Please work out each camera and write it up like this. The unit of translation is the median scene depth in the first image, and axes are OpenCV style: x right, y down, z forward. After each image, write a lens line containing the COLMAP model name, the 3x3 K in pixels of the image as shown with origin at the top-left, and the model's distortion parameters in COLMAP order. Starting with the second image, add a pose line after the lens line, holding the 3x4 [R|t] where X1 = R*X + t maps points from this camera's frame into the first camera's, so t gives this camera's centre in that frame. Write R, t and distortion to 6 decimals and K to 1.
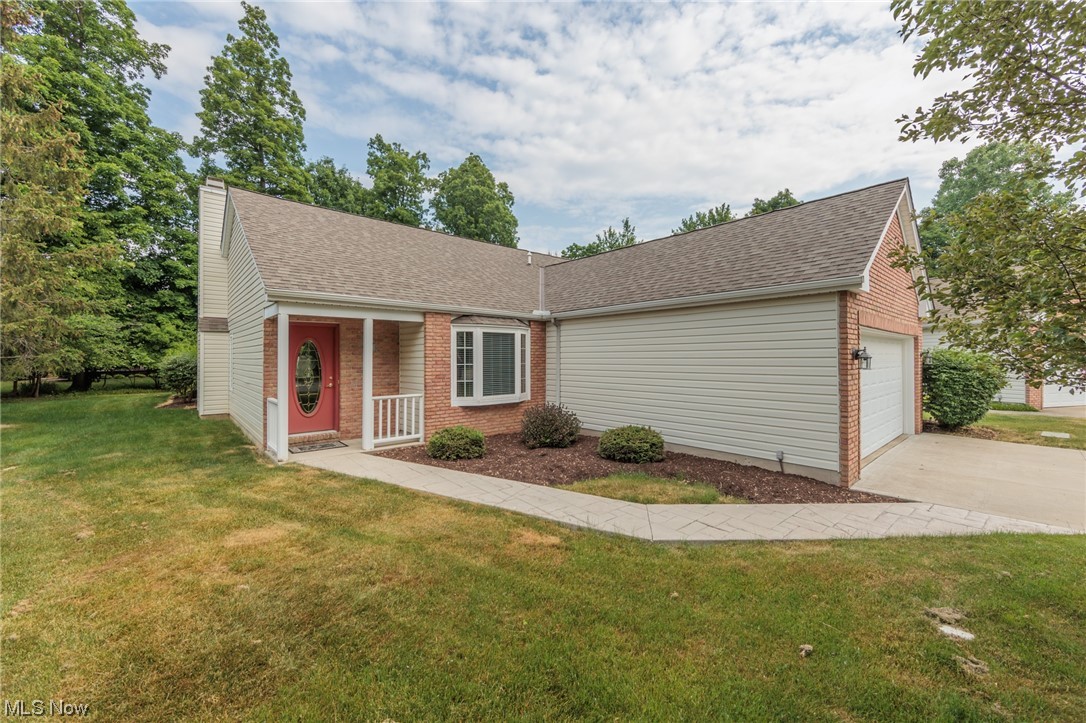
lens RADIAL K [[424.5, 0, 543.8], [0, 424.5, 357.4], [0, 0, 1]] dist [-0.006252, -0.000134]
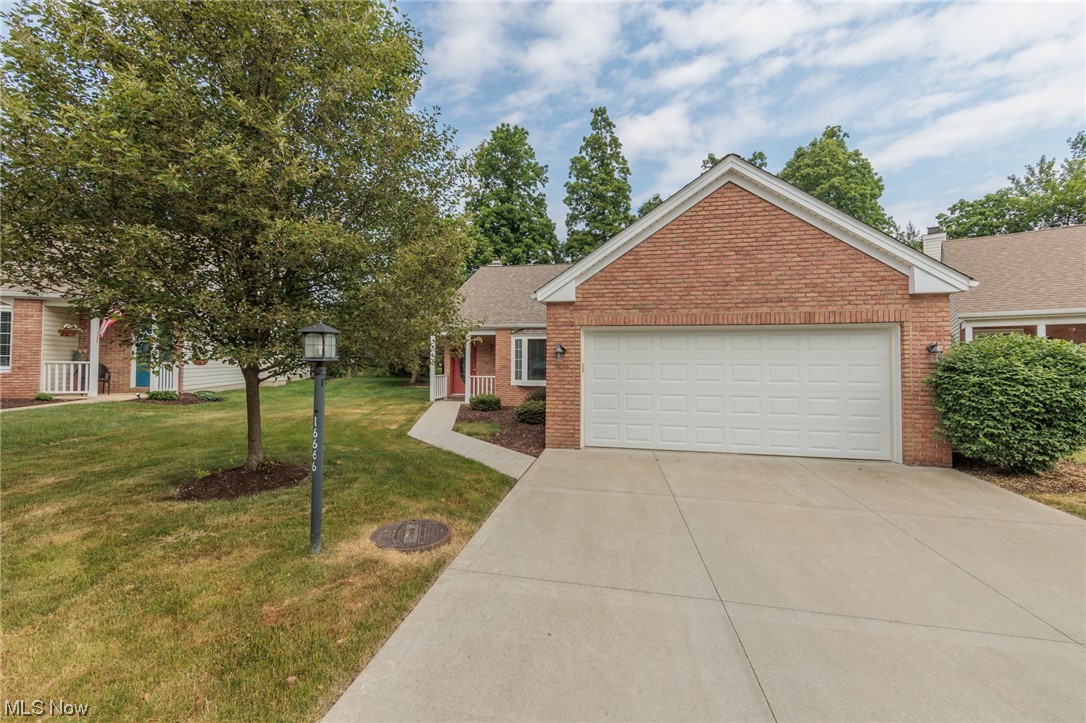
lens RADIAL K [[424.5, 0, 548.4], [0, 424.5, 359.0], [0, 0, 1]] dist [-0.006252, -0.000134]
pose [[0.590186, -0.000501, -0.807267, 0.411469], [-0.004152, 0.999985, -0.003656, 0.006709], [0.807256, 0.005509, 0.590175, 0.050708]]
